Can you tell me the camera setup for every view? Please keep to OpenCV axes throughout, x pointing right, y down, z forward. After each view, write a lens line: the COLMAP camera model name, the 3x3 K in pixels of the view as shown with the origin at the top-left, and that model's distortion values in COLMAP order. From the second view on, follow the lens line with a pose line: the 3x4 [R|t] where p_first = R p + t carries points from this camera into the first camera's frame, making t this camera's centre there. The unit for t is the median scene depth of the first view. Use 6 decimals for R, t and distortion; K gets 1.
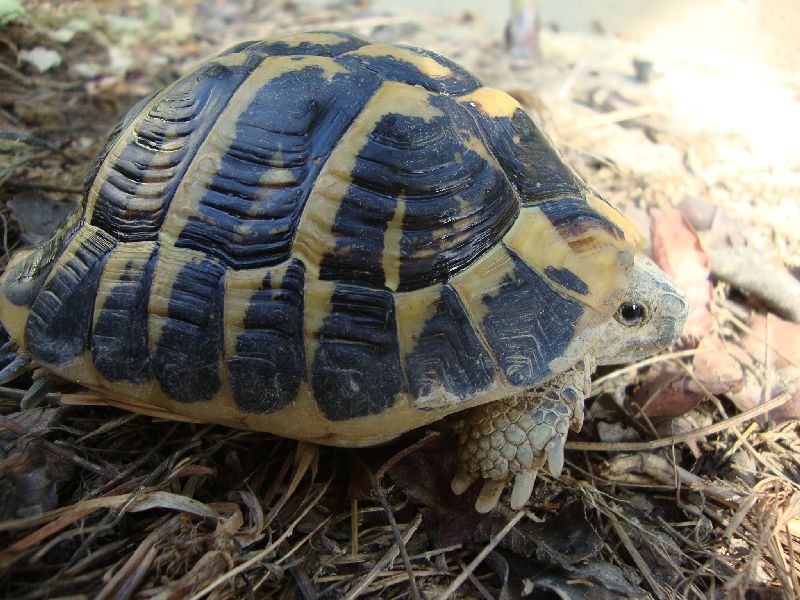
lens RADIAL K [[710.5, 0, 402.6], [0, 710.5, 304.5], [0, 0, 1]] dist [-0.066036, -0.001193]
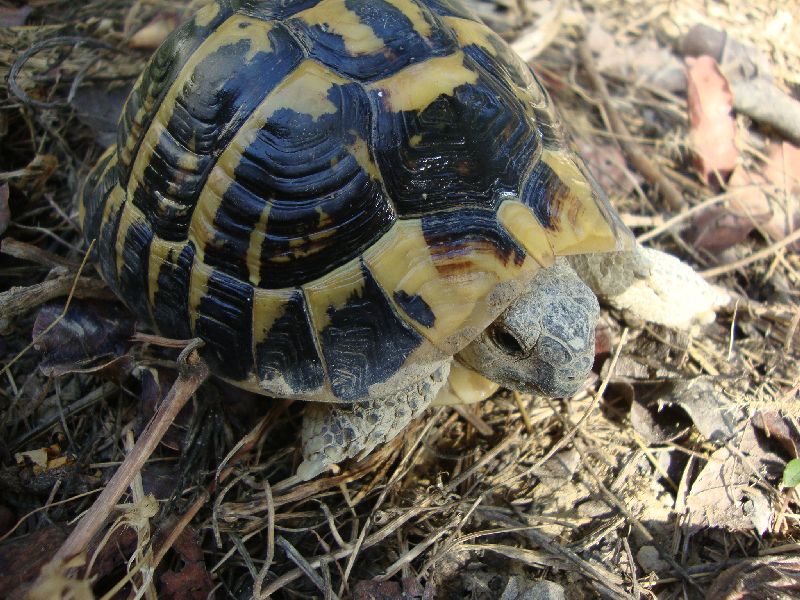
lens RADIAL K [[710.5, 0, 398.0], [0, 710.5, 295.4], [0, 0, 1]] dist [-0.066036, -0.001193]
pose [[0.853768, 0.250065, -0.456669, 0.689314], [-0.076358, 0.927763, 0.365275, -0.428196], [0.515023, -0.276990, 0.811189, 0.207327]]
